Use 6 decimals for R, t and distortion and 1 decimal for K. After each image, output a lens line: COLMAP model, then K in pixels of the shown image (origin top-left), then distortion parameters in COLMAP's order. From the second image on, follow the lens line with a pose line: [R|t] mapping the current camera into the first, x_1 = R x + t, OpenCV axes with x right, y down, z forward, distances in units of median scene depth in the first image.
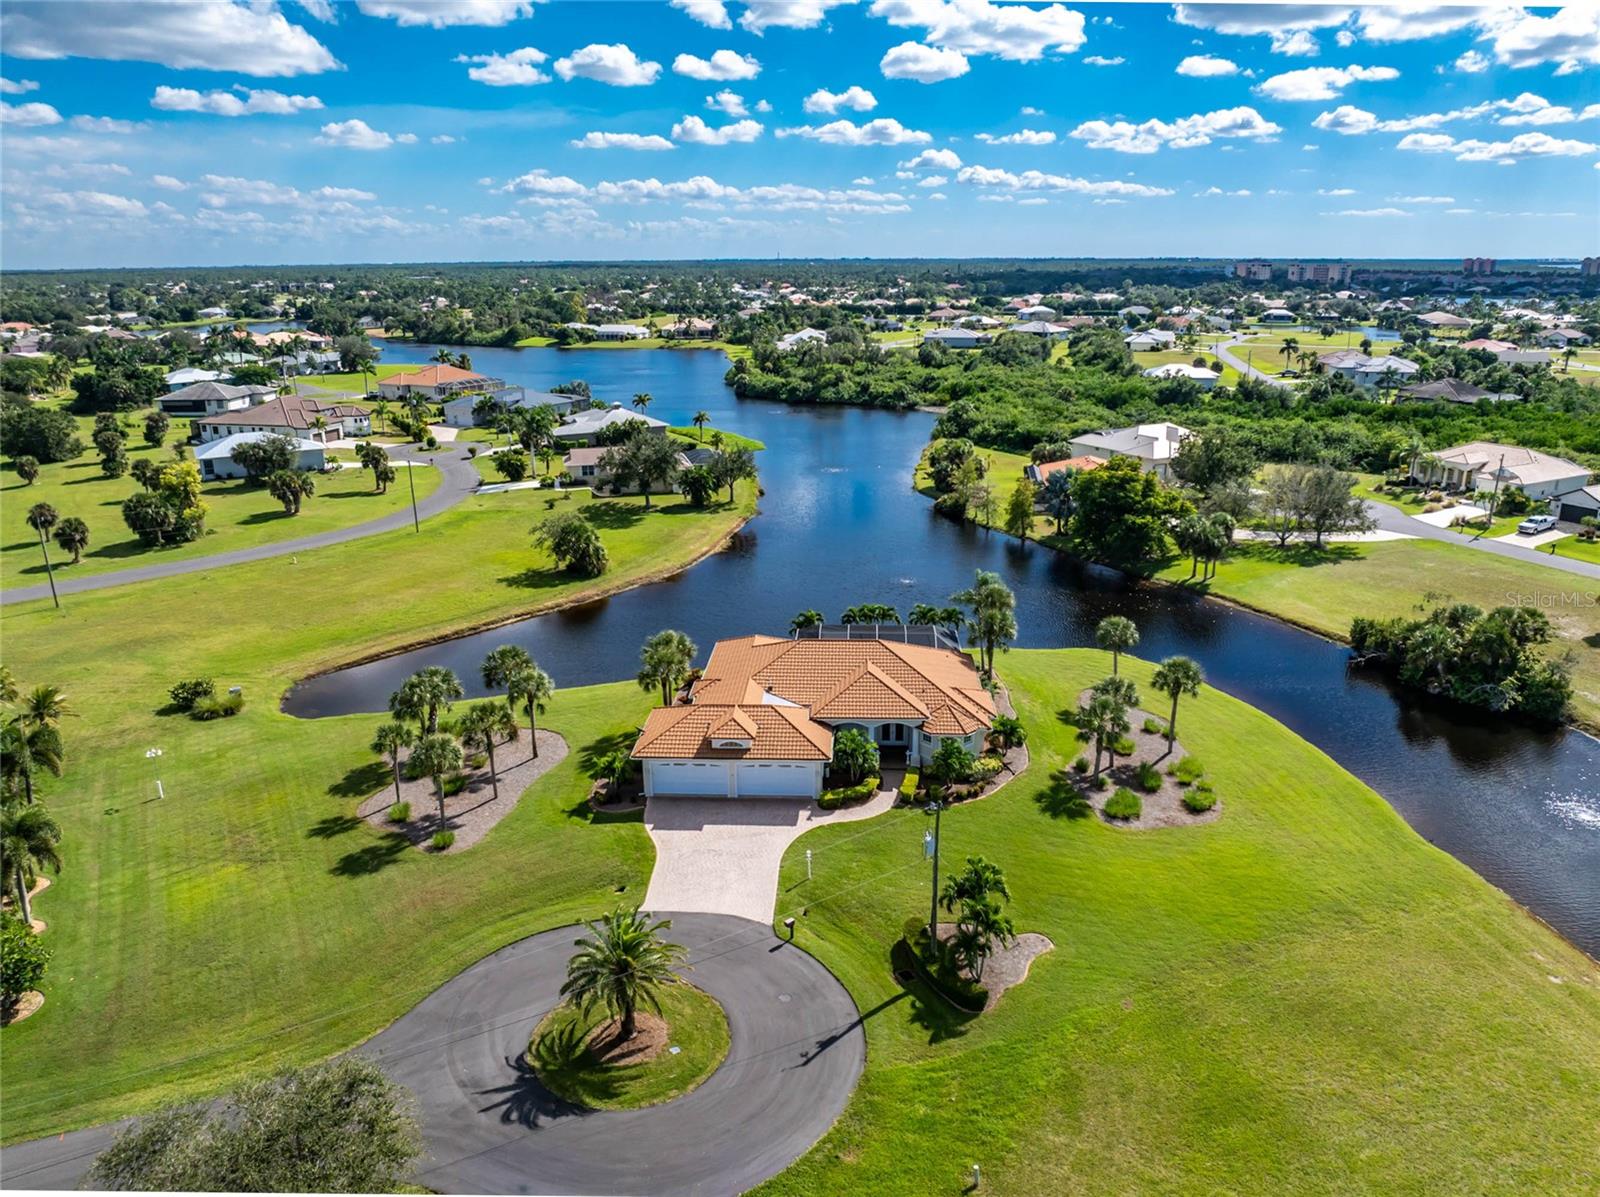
lens RADIAL K [[1111.6, 0, 795.0], [0, 1111.6, 619.2], [0, 0, 1]] dist [-0.034623, -0.001261]
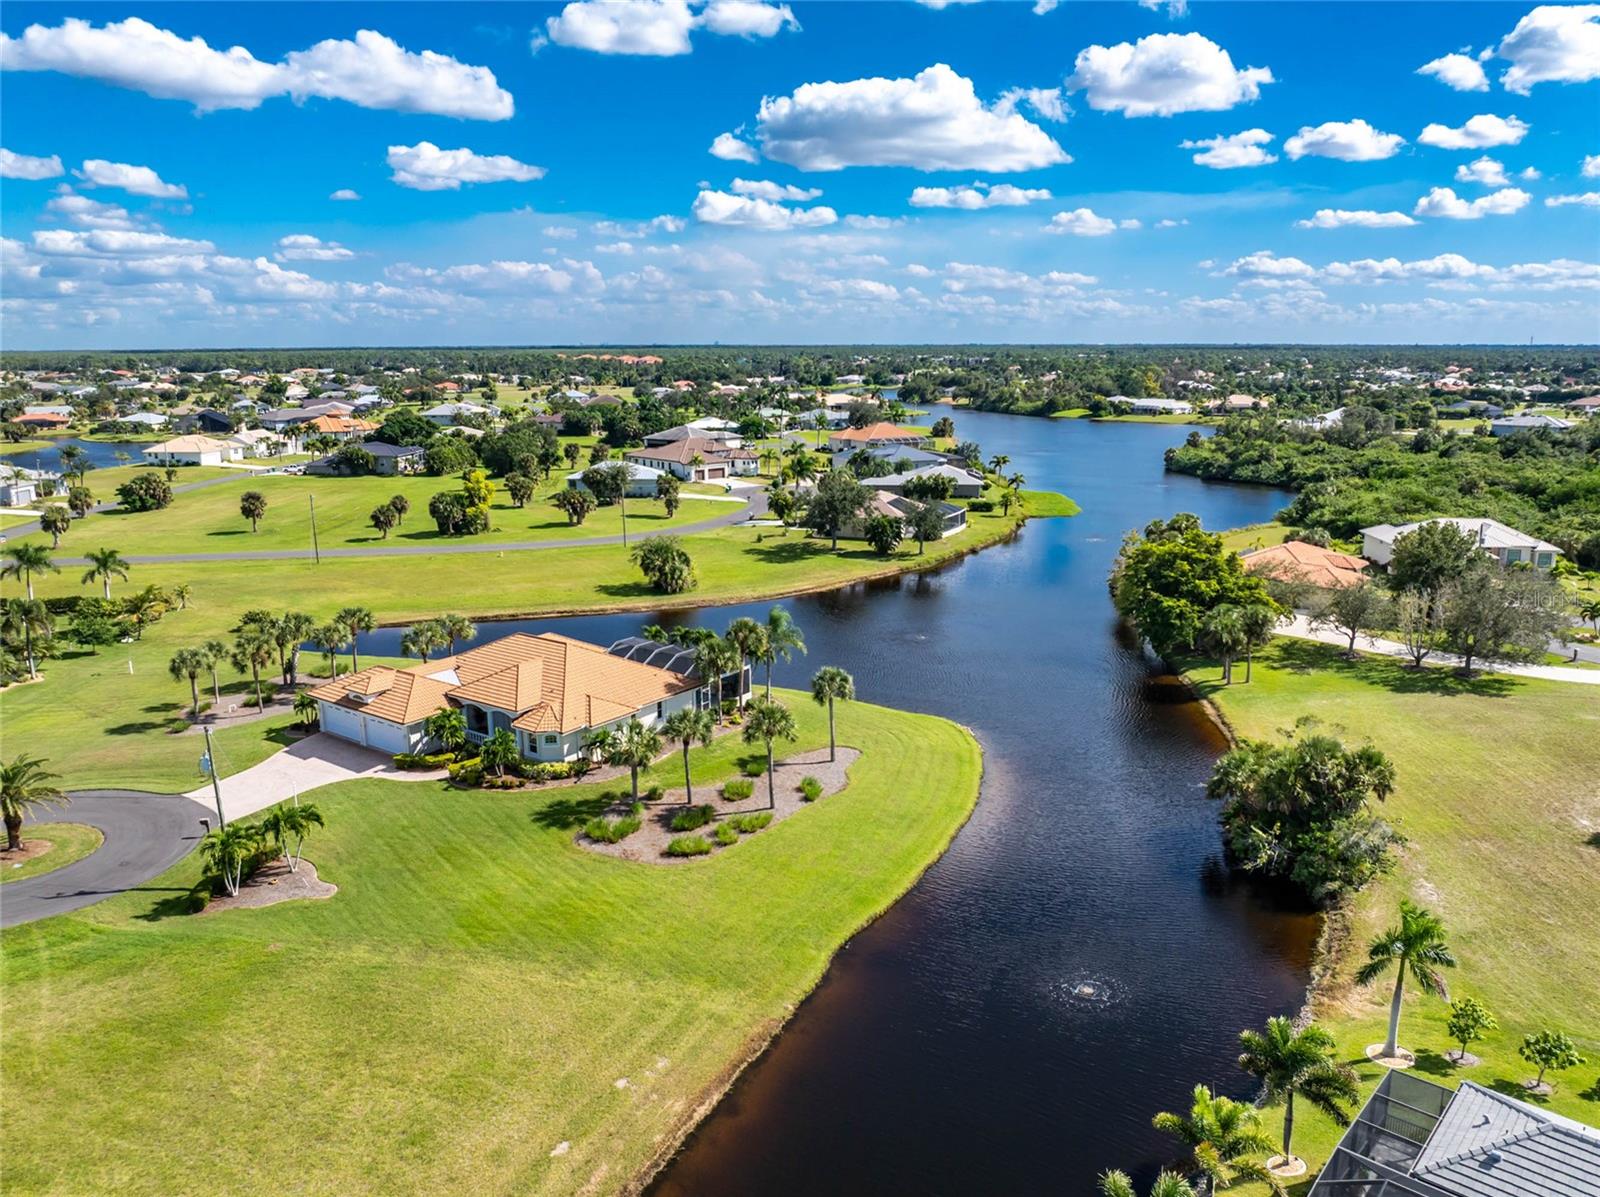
lens RADIAL K [[1111.6, 0, 850.7], [0, 1111.6, 667.8], [0, 0, 1]] dist [-0.034623, -0.001261]
pose [[0.845183, 0.150289, -0.512913, 0.251270], [-0.164993, 0.986147, 0.017073, -0.006432], [0.508374, 0.070198, 0.858271, 0.067195]]
